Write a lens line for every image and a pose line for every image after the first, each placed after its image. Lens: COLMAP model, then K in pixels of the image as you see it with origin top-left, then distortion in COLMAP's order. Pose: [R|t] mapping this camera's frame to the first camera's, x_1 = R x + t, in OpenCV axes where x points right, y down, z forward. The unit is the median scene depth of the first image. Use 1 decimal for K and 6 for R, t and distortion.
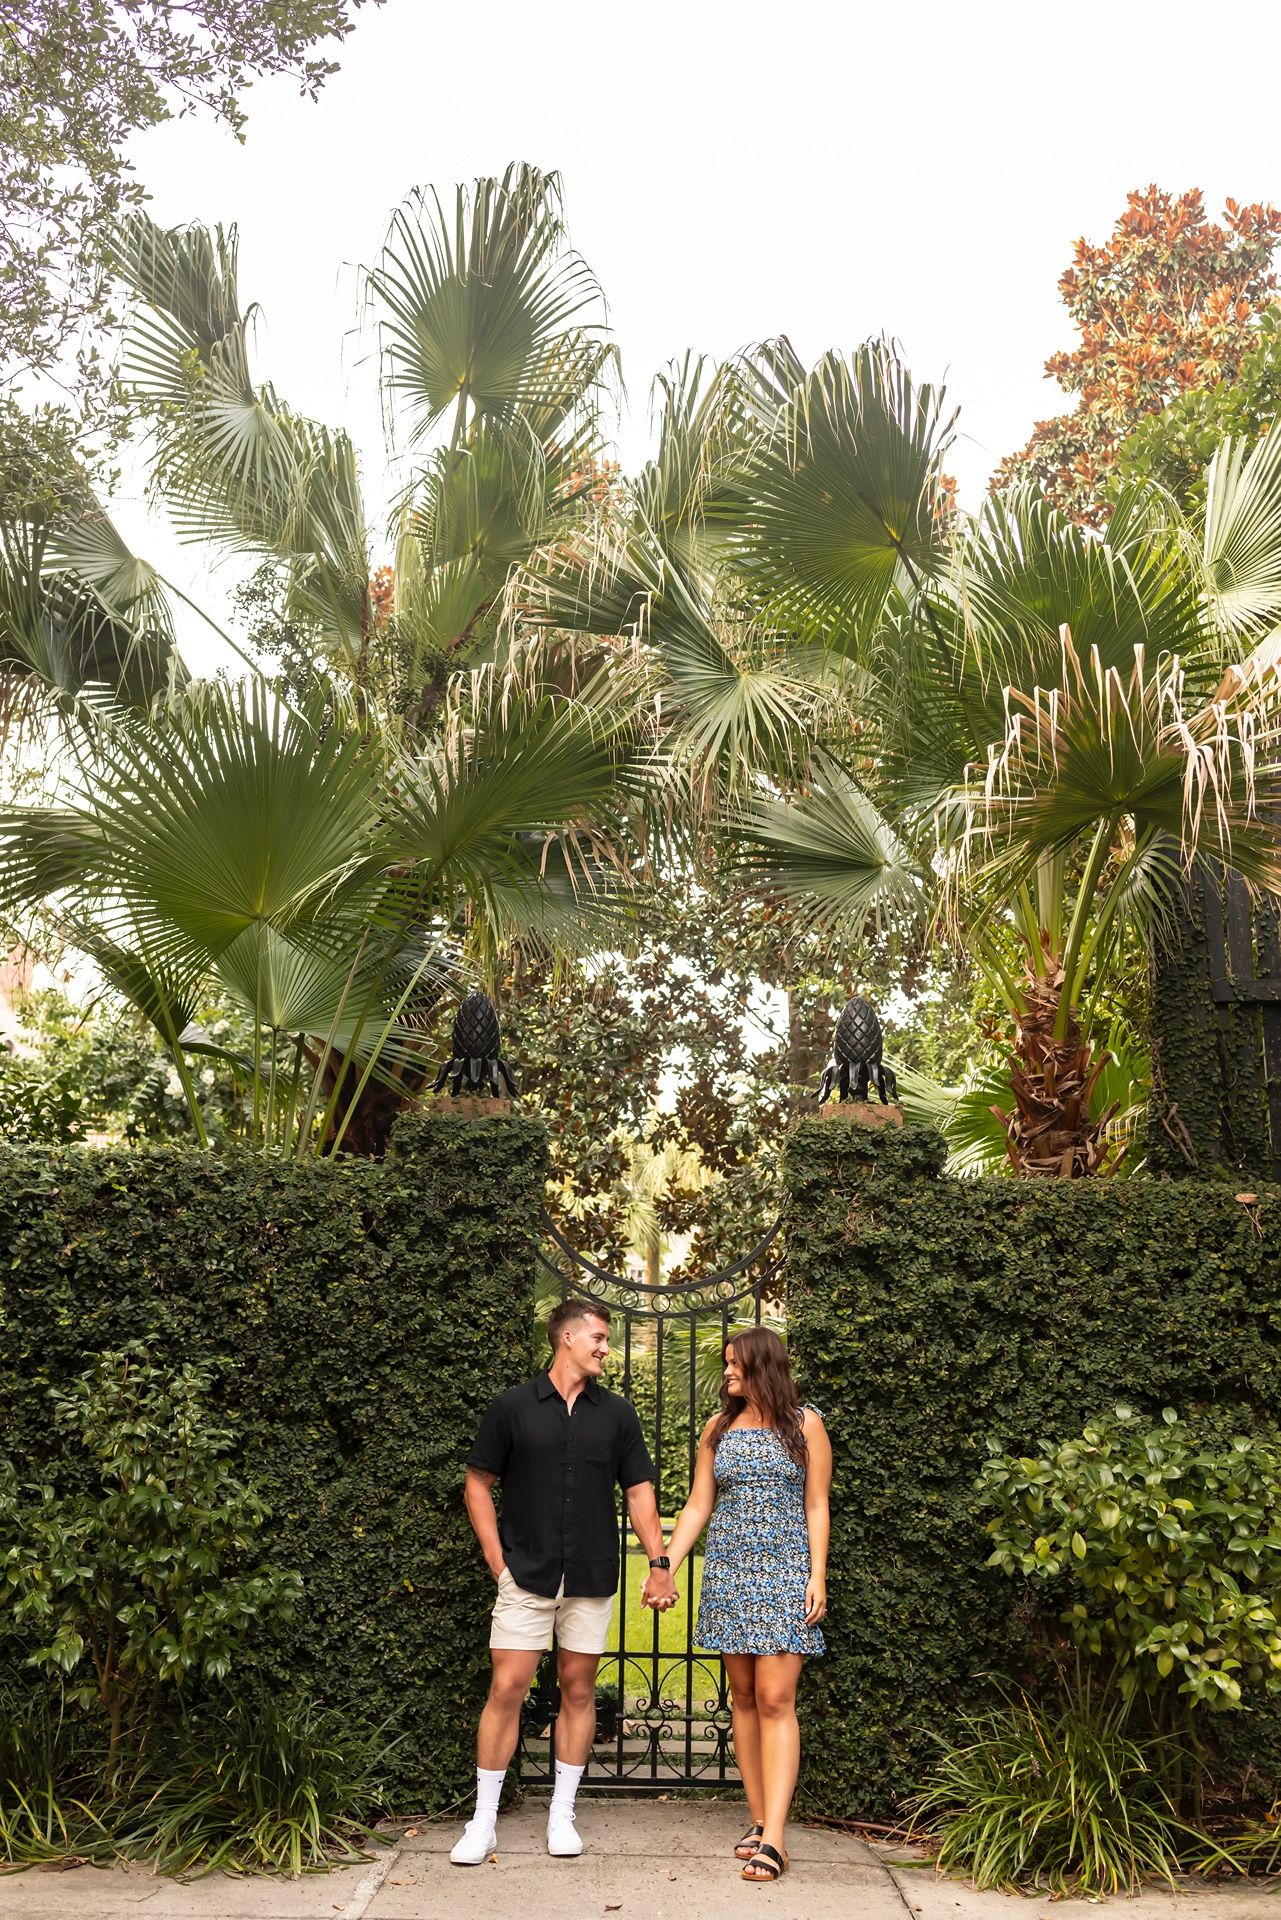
lens RADIAL K [[1972.2, 0, 610.4], [0, 1972.2, 960.9], [0, 0, 1]] dist [0.004459, 0.004732]
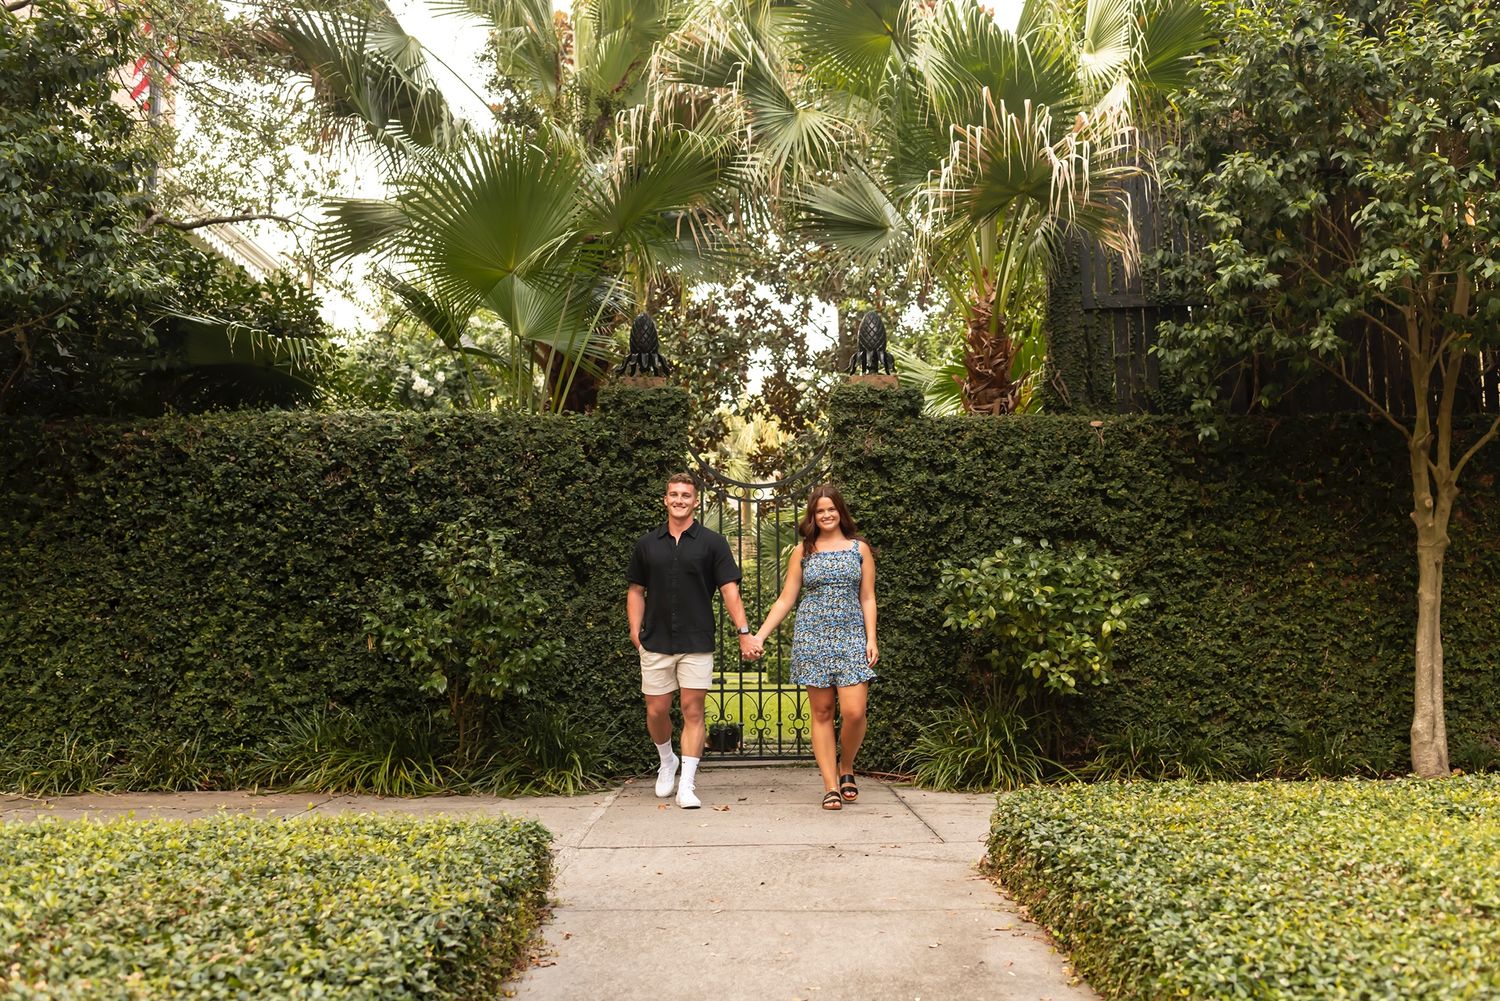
lens RADIAL K [[2025.6, 0, 750.4], [0, 2025.6, 605.4], [0, 0, 1]] dist [0.006367, 0.024630]
pose [[0.999111, -0.027599, 0.031852, -0.039870], [0.022109, 0.986639, 0.161415, -0.015366], [-0.035882, -0.160568, 0.986372, -0.745707]]
